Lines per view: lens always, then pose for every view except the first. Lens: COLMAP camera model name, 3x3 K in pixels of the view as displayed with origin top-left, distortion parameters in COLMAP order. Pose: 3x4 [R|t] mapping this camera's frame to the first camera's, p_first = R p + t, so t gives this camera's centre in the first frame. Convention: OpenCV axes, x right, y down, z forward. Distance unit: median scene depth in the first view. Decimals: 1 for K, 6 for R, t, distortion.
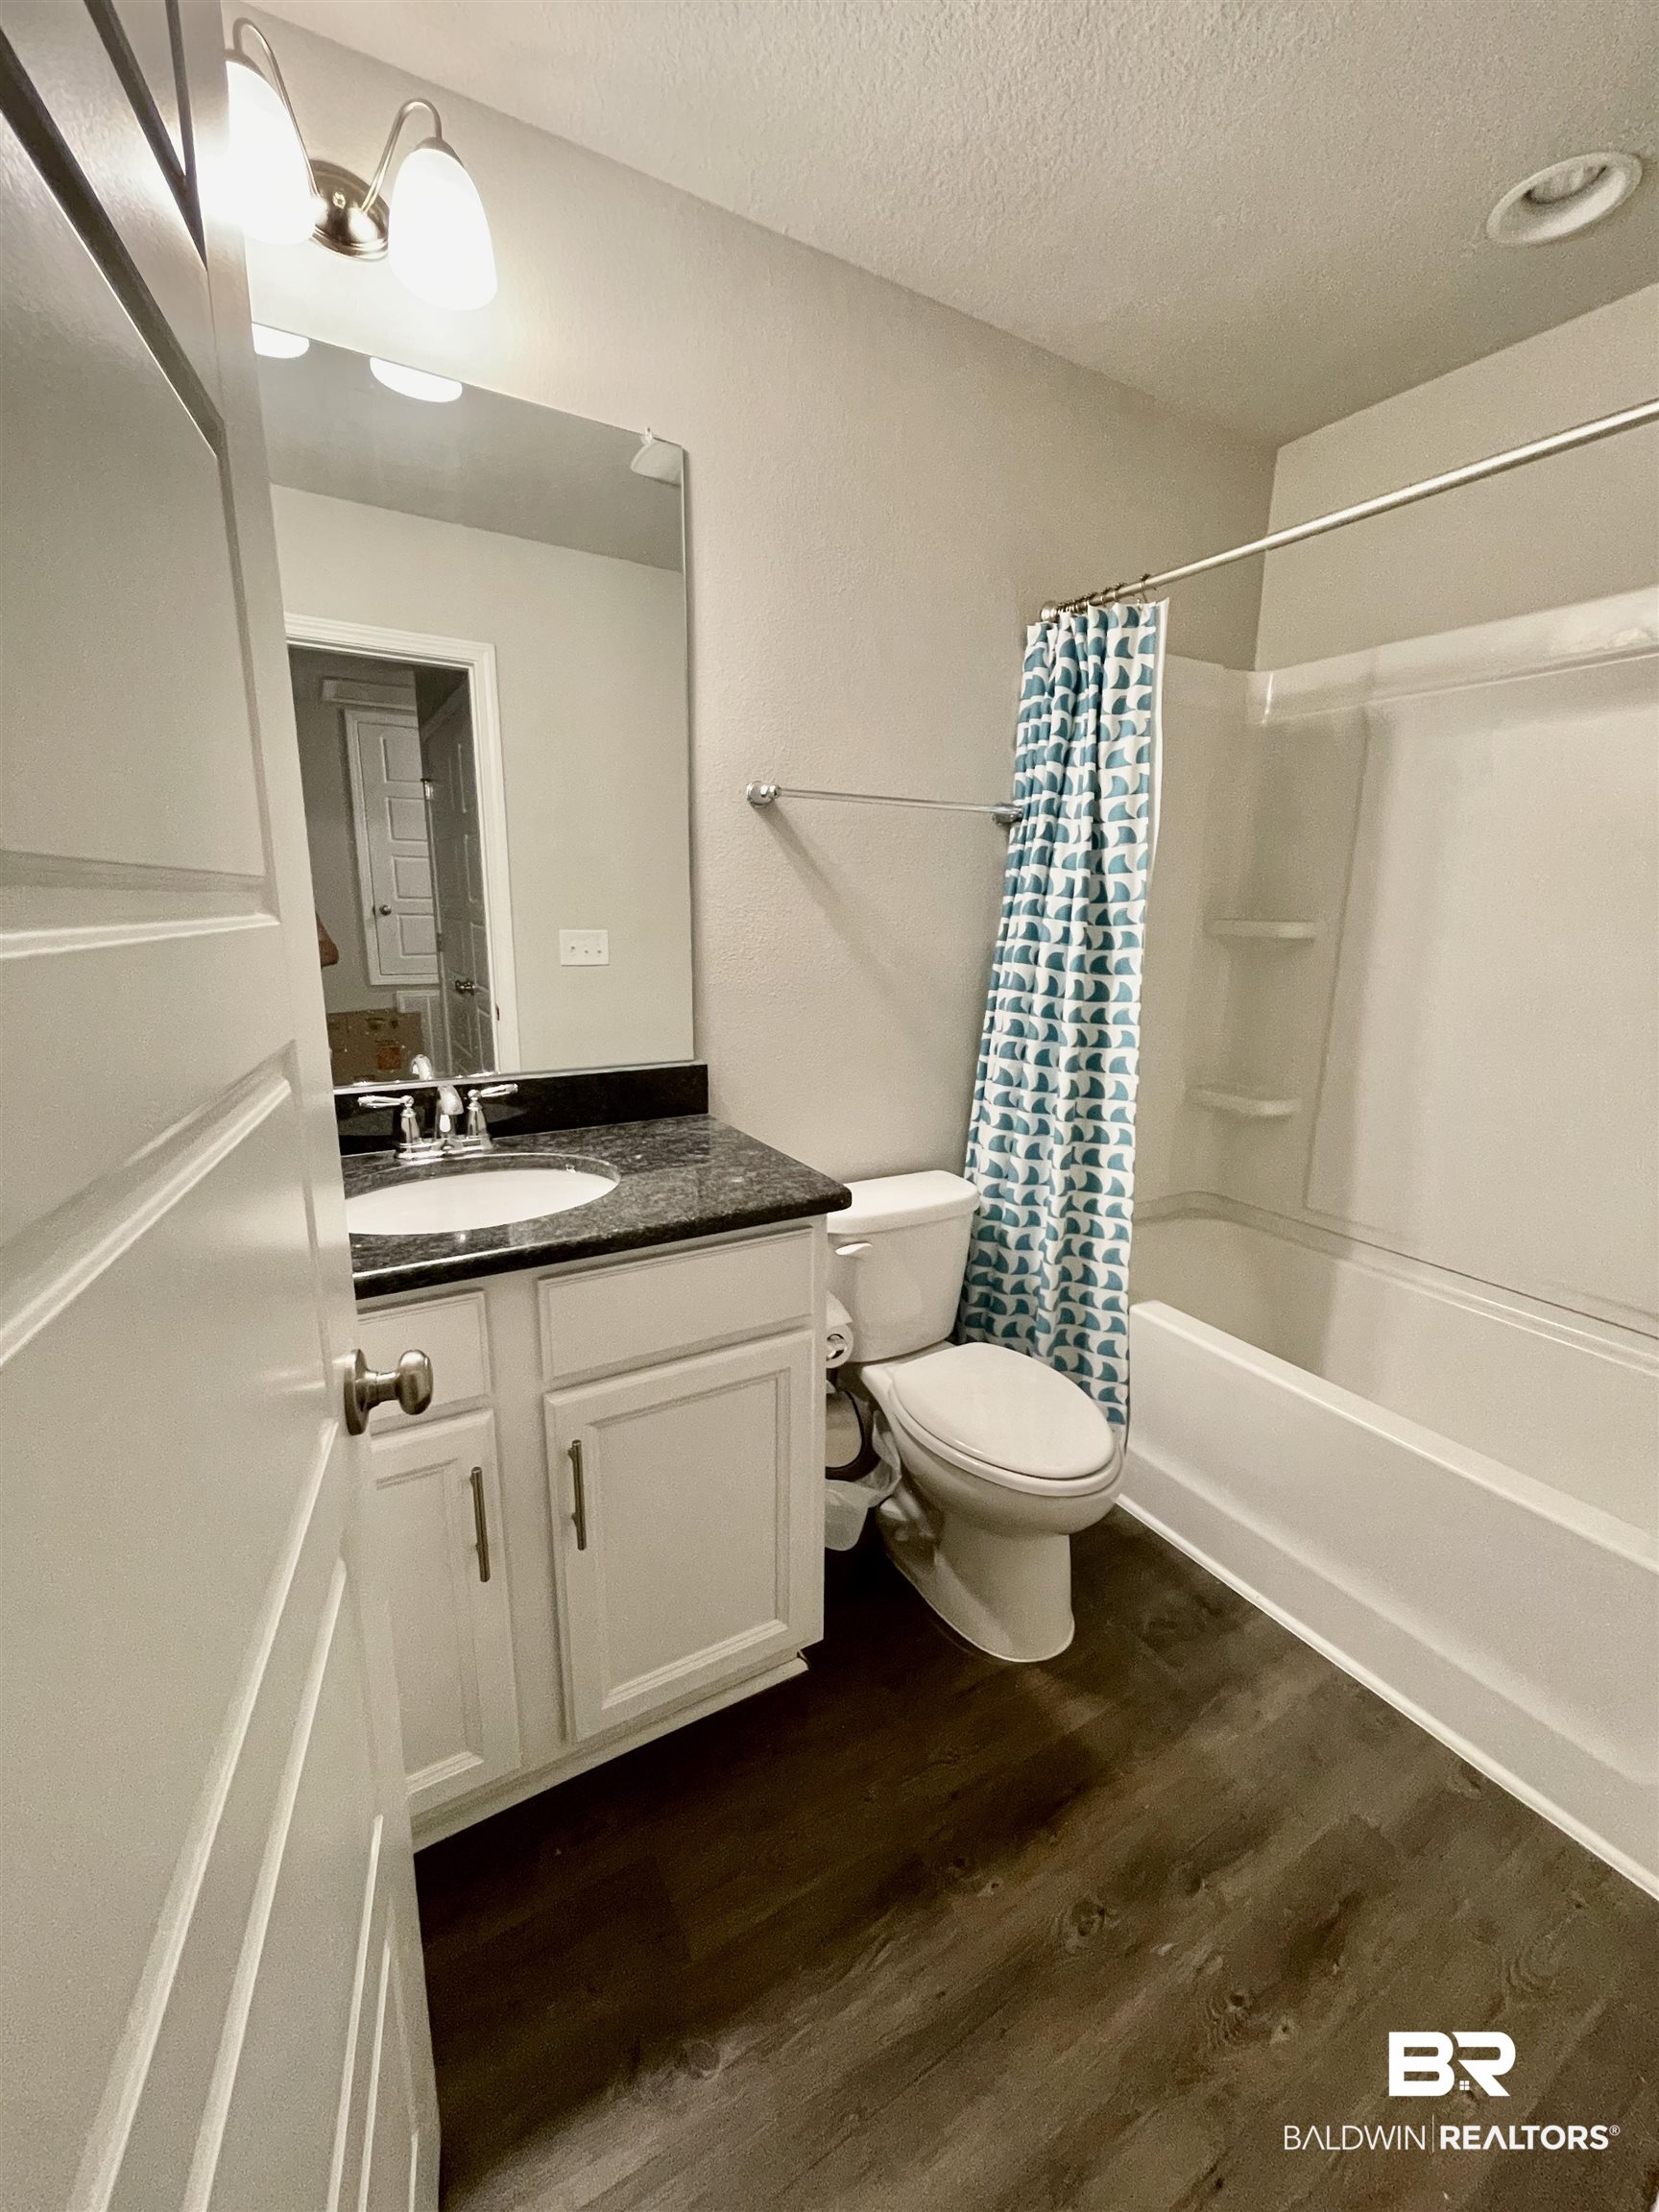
lens RADIAL K [[899.7, 0, 824.8], [0, 899.7, 1116.0], [0, 0, 1]] dist [-0.000421, -0.000924]
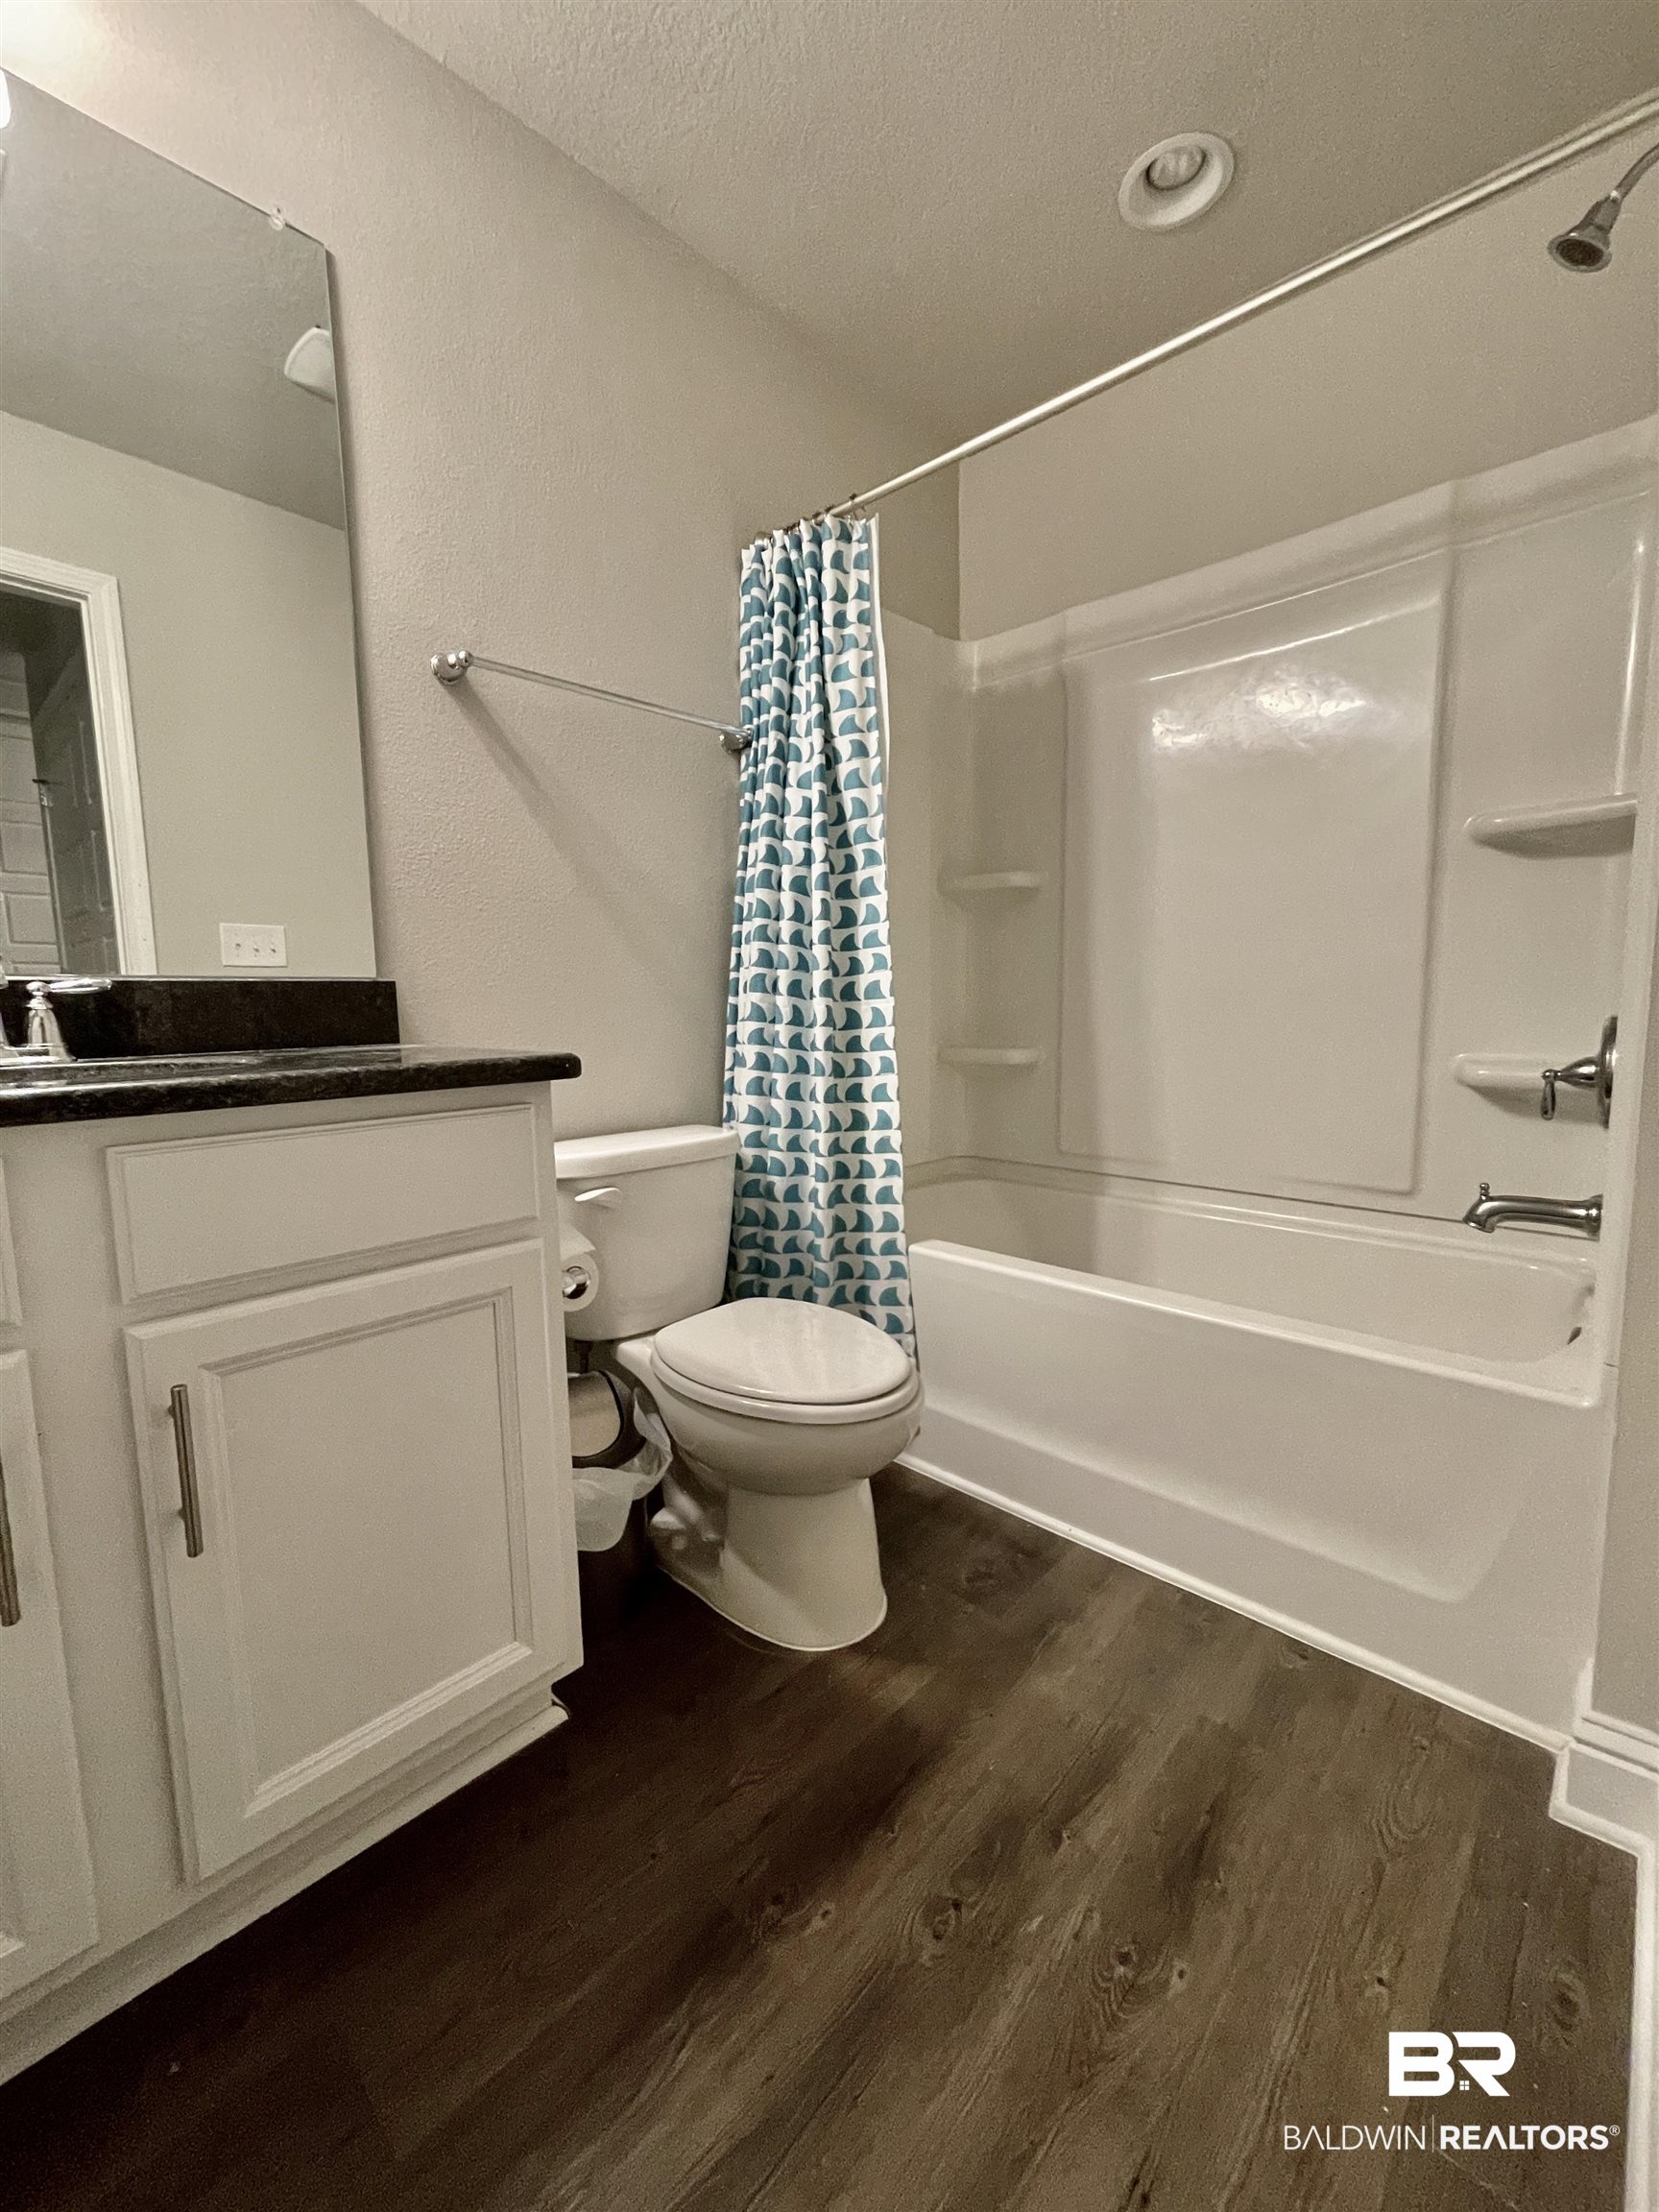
lens RADIAL K [[899.7, 0, 829.1], [0, 899.7, 1119.7], [0, 0, 1]] dist [-0.000421, -0.000924]
pose [[0.960311, -0.060980, 0.272183, 0.016753], [0.088940, 0.991817, -0.091589, 0.178871], [-0.264370, 0.112162, 0.957877, 0.129982]]
